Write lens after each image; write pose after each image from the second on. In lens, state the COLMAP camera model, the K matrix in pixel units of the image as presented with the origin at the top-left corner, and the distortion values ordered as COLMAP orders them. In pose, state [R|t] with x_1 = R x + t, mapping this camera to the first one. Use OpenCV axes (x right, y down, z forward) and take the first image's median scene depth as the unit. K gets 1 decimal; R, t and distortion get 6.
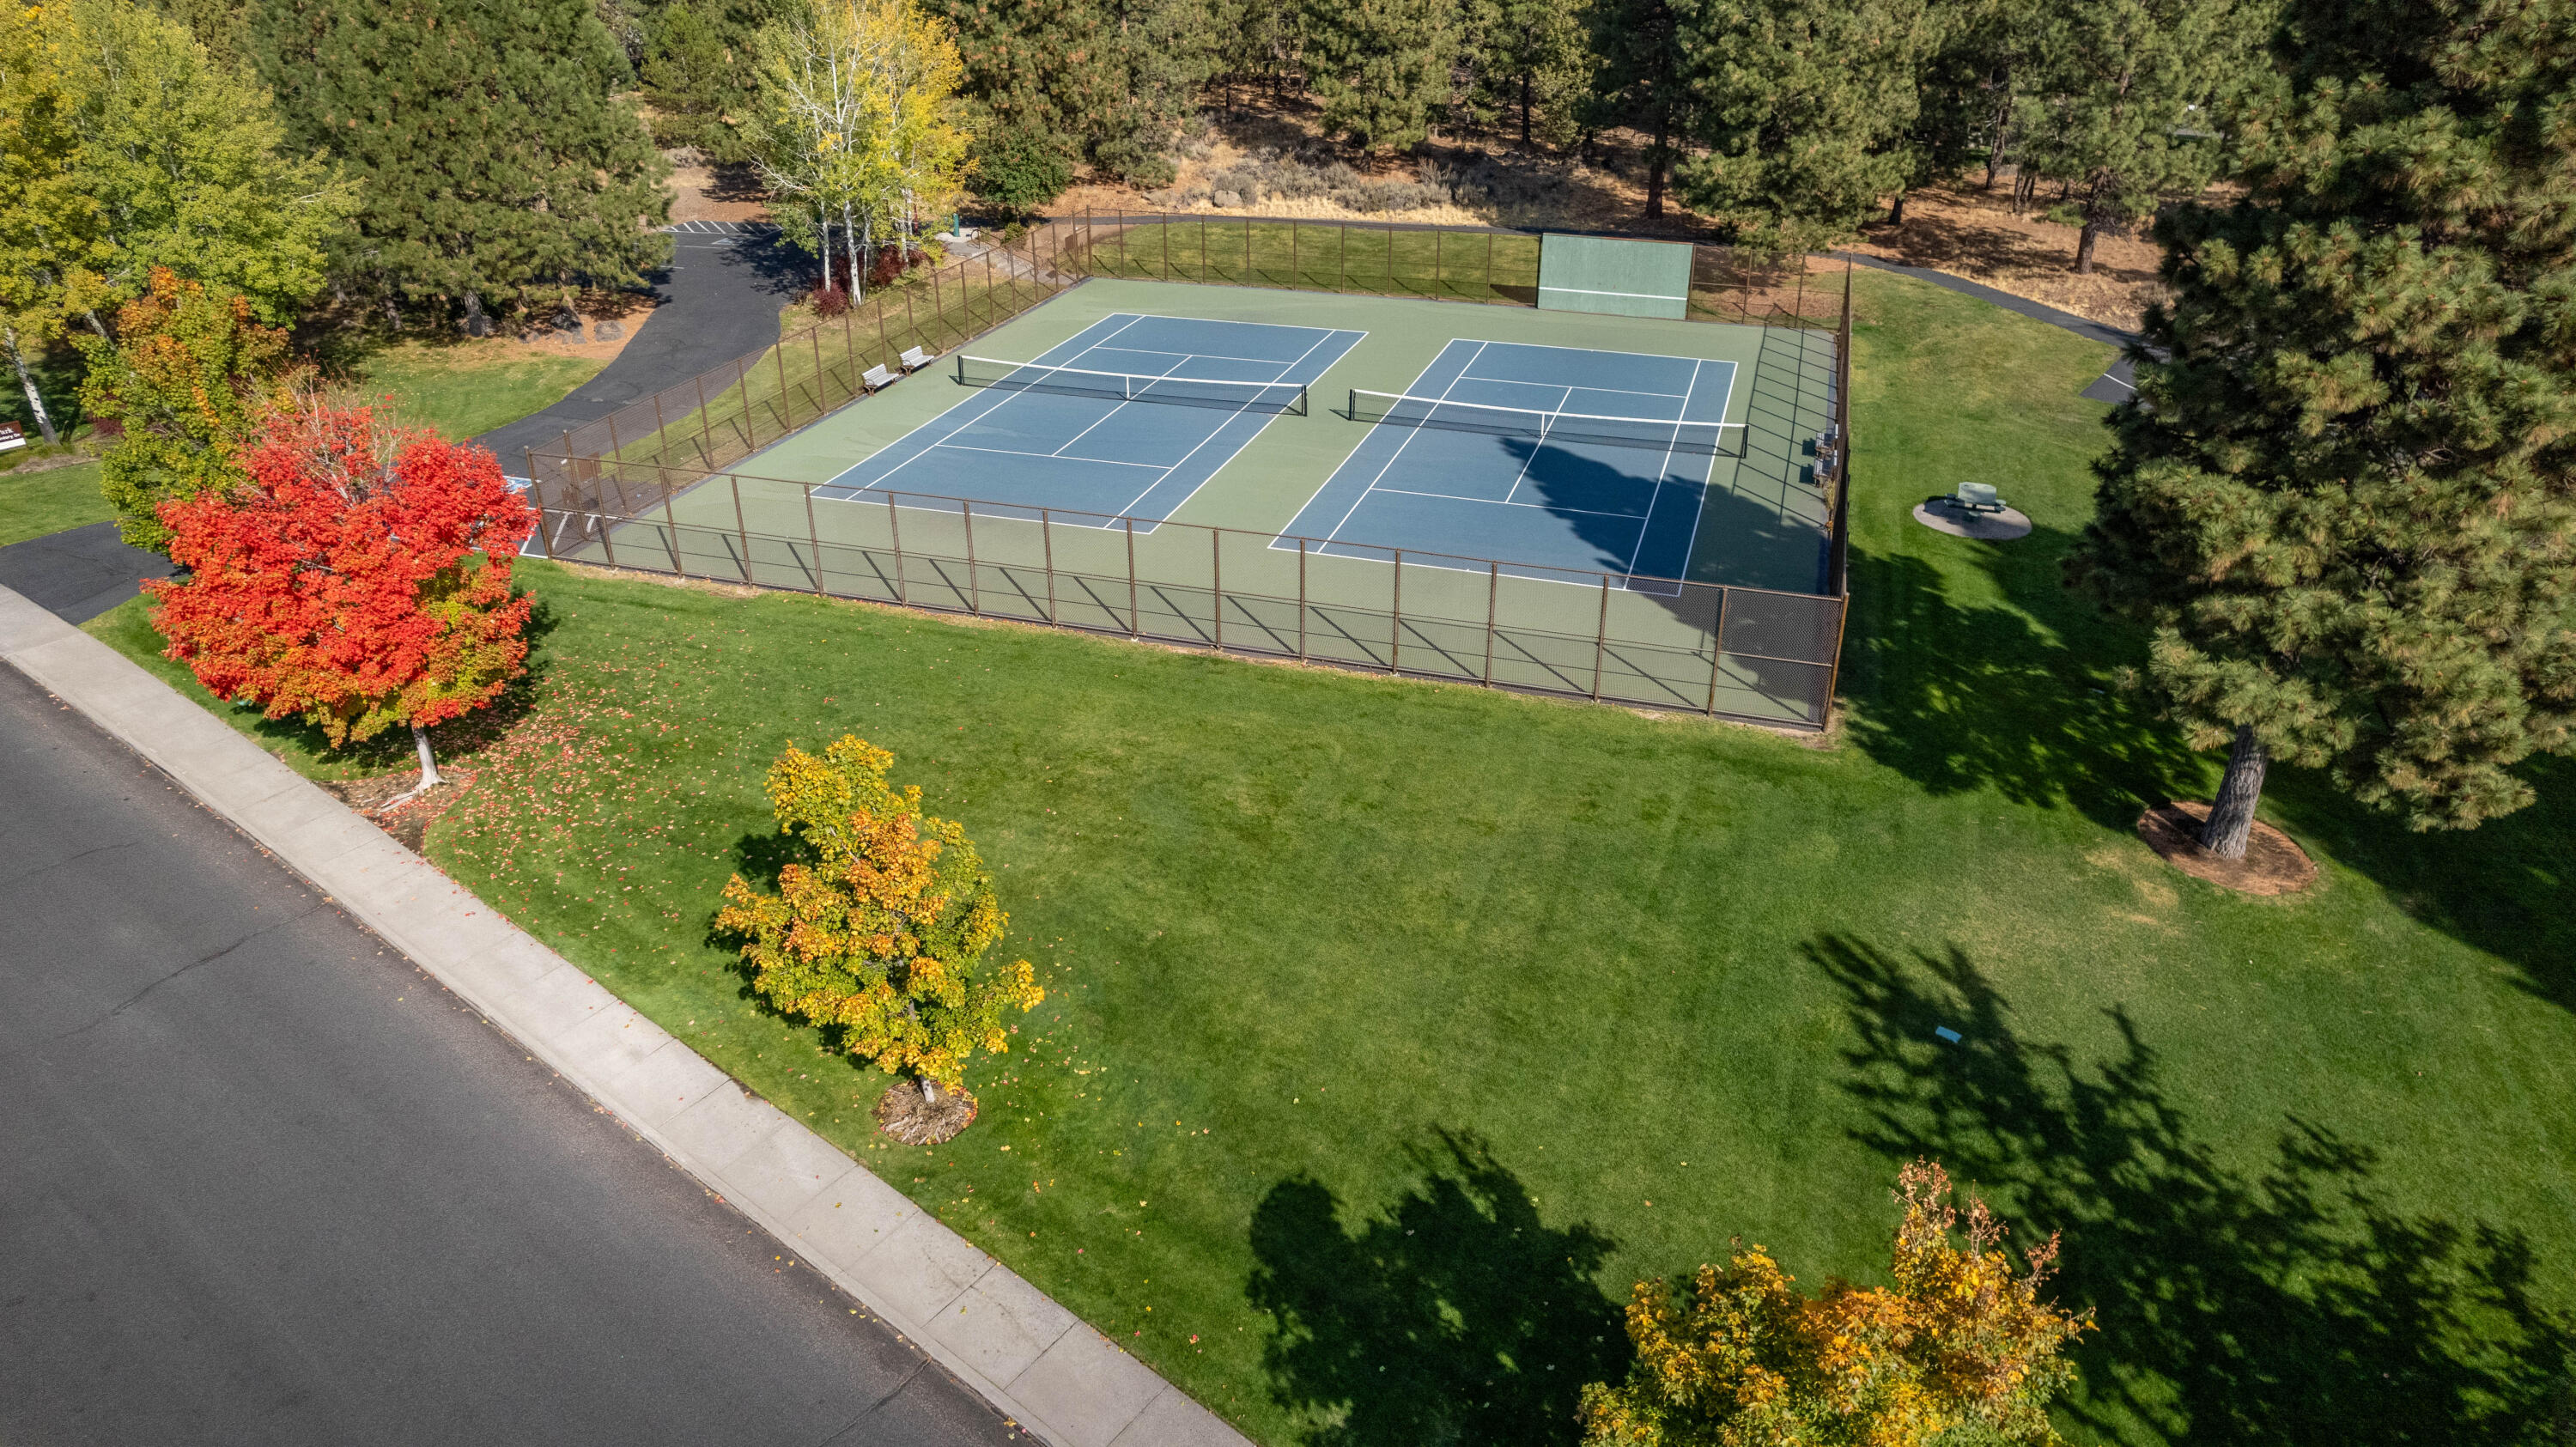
lens RADIAL K [[1650.8, 0, 1315.2], [0, 1650.8, 720.3], [0, 0, 1]] dist [-0.071771, 0.062291]
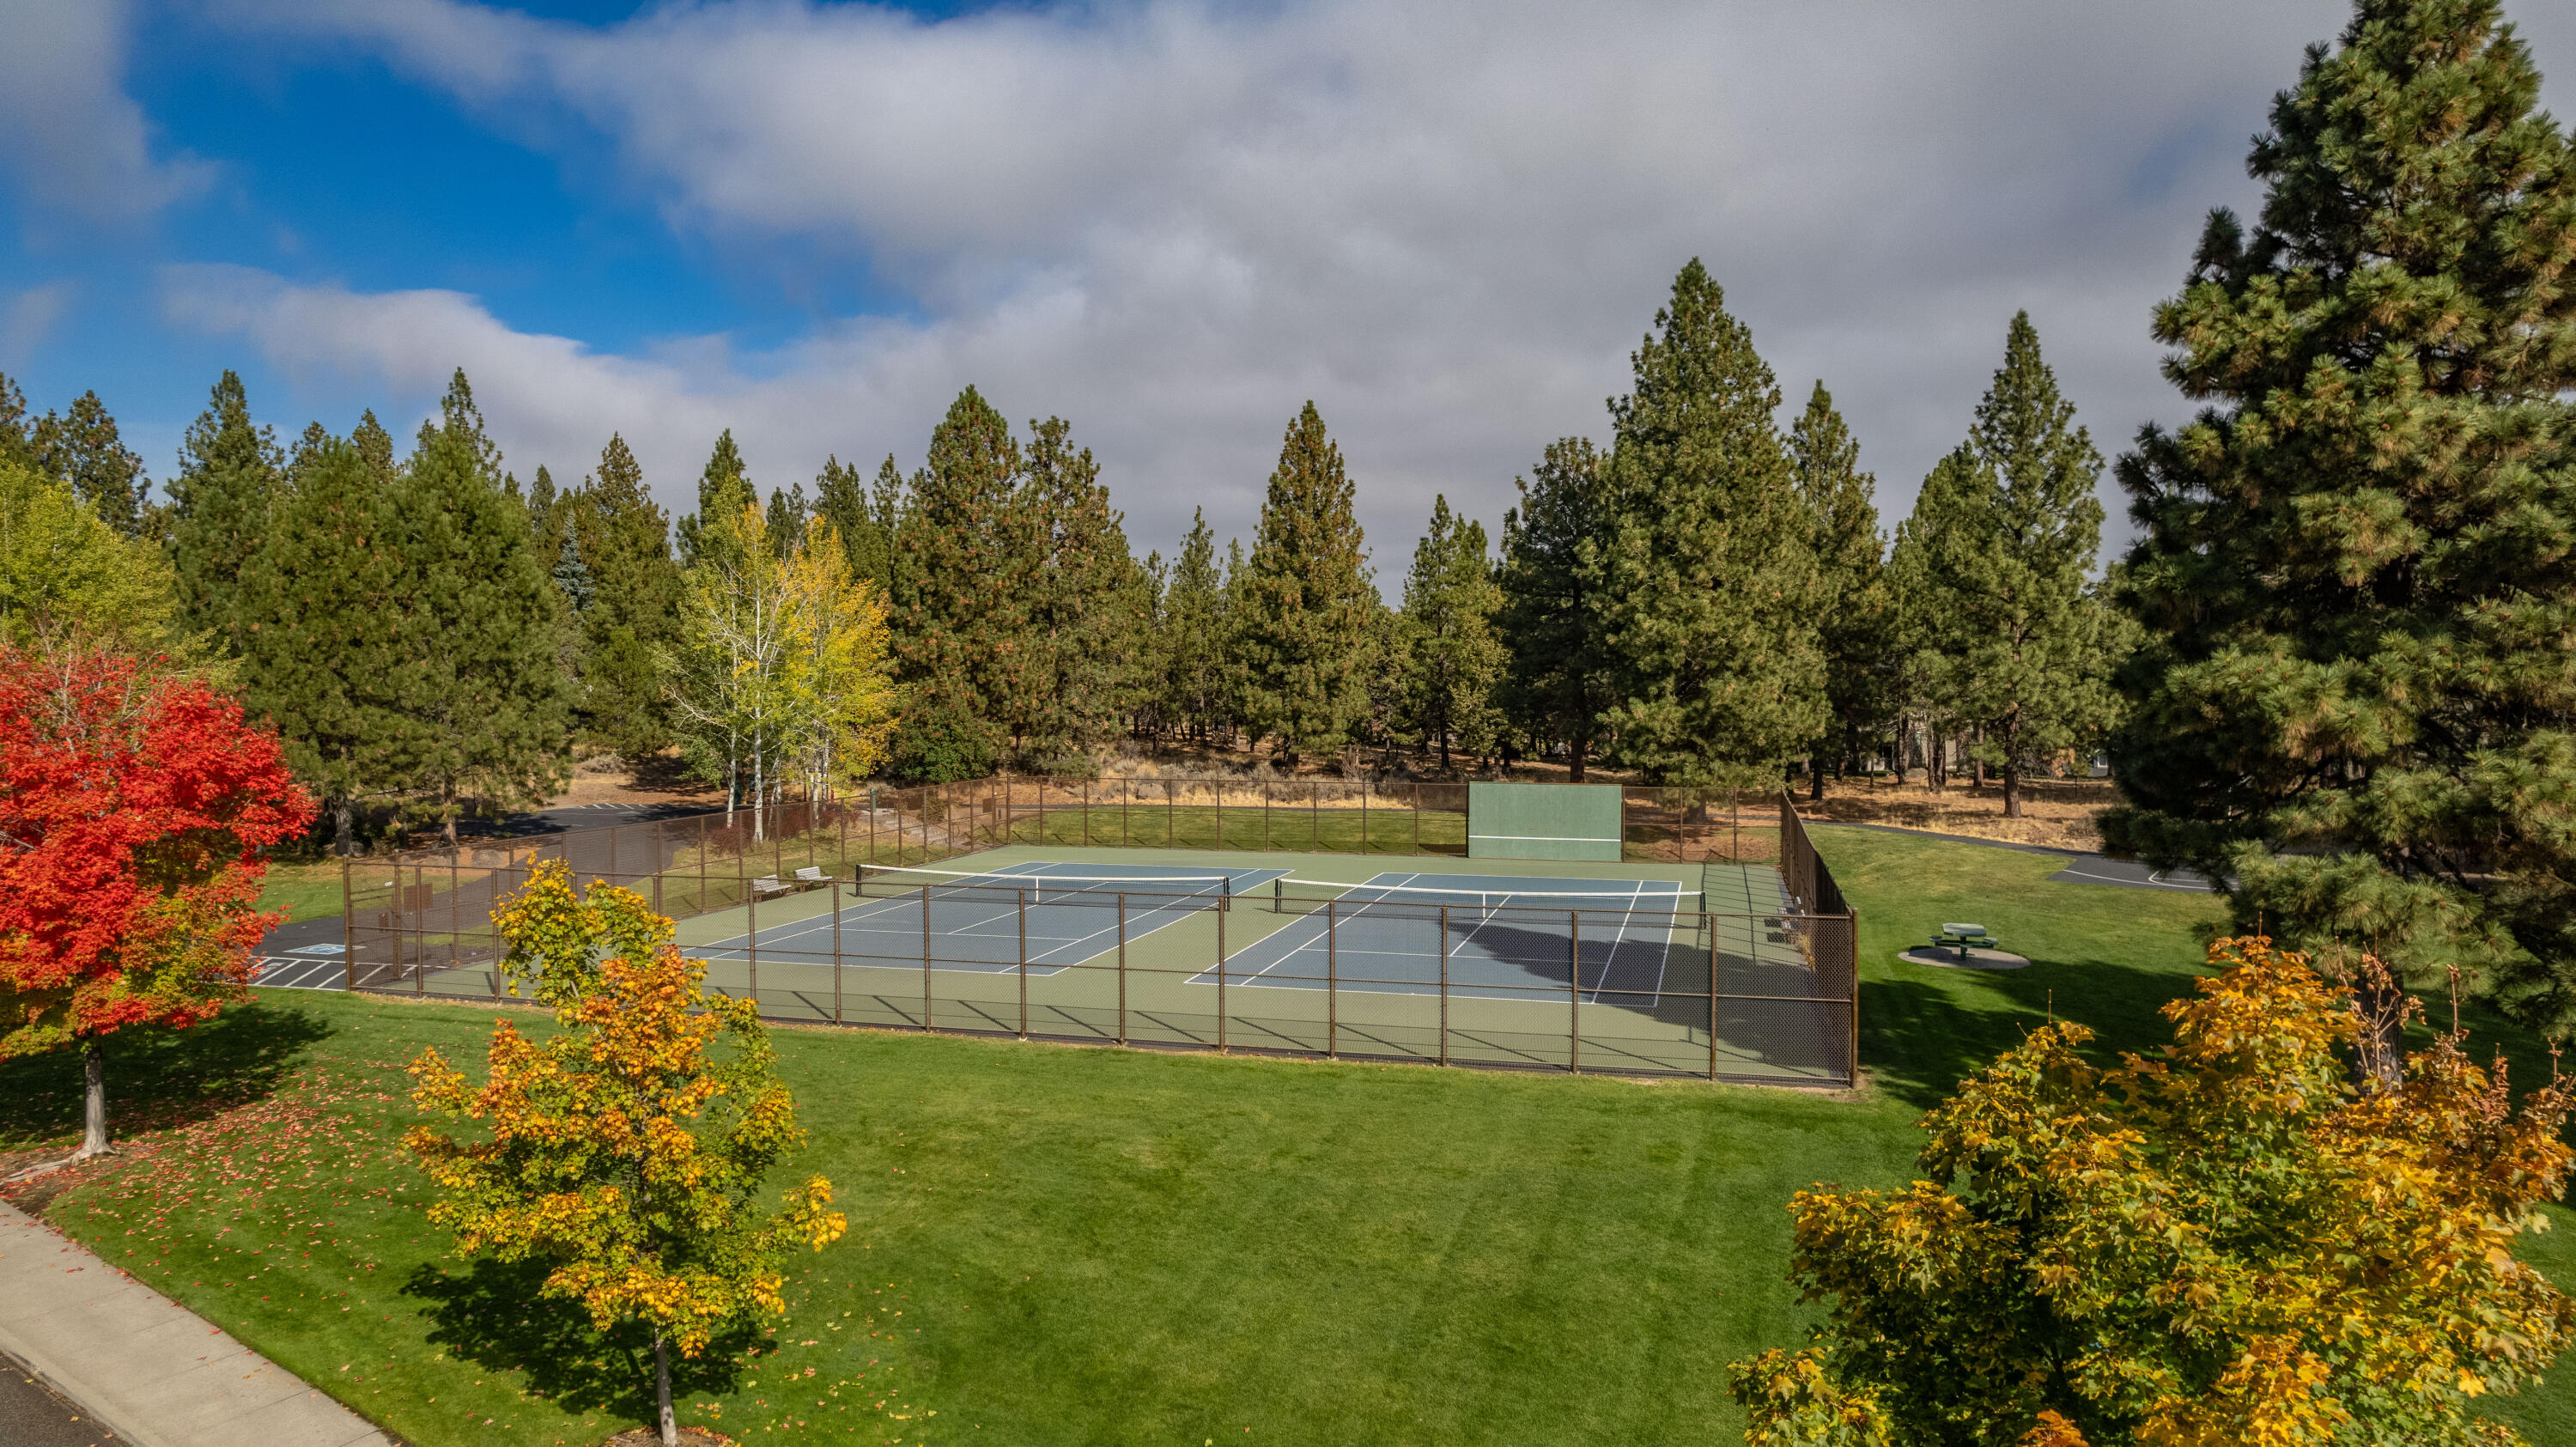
lens RADIAL K [[1650.8, 0, 1307.3], [0, 1650.8, 703.1], [0, 0, 1]] dist [-0.071771, 0.062291]
pose [[0.999150, -0.008411, 0.040363, 0.002870], [0.025313, 0.897887, -0.439497, 0.151398], [-0.032545, 0.440145, 0.897337, 0.148772]]
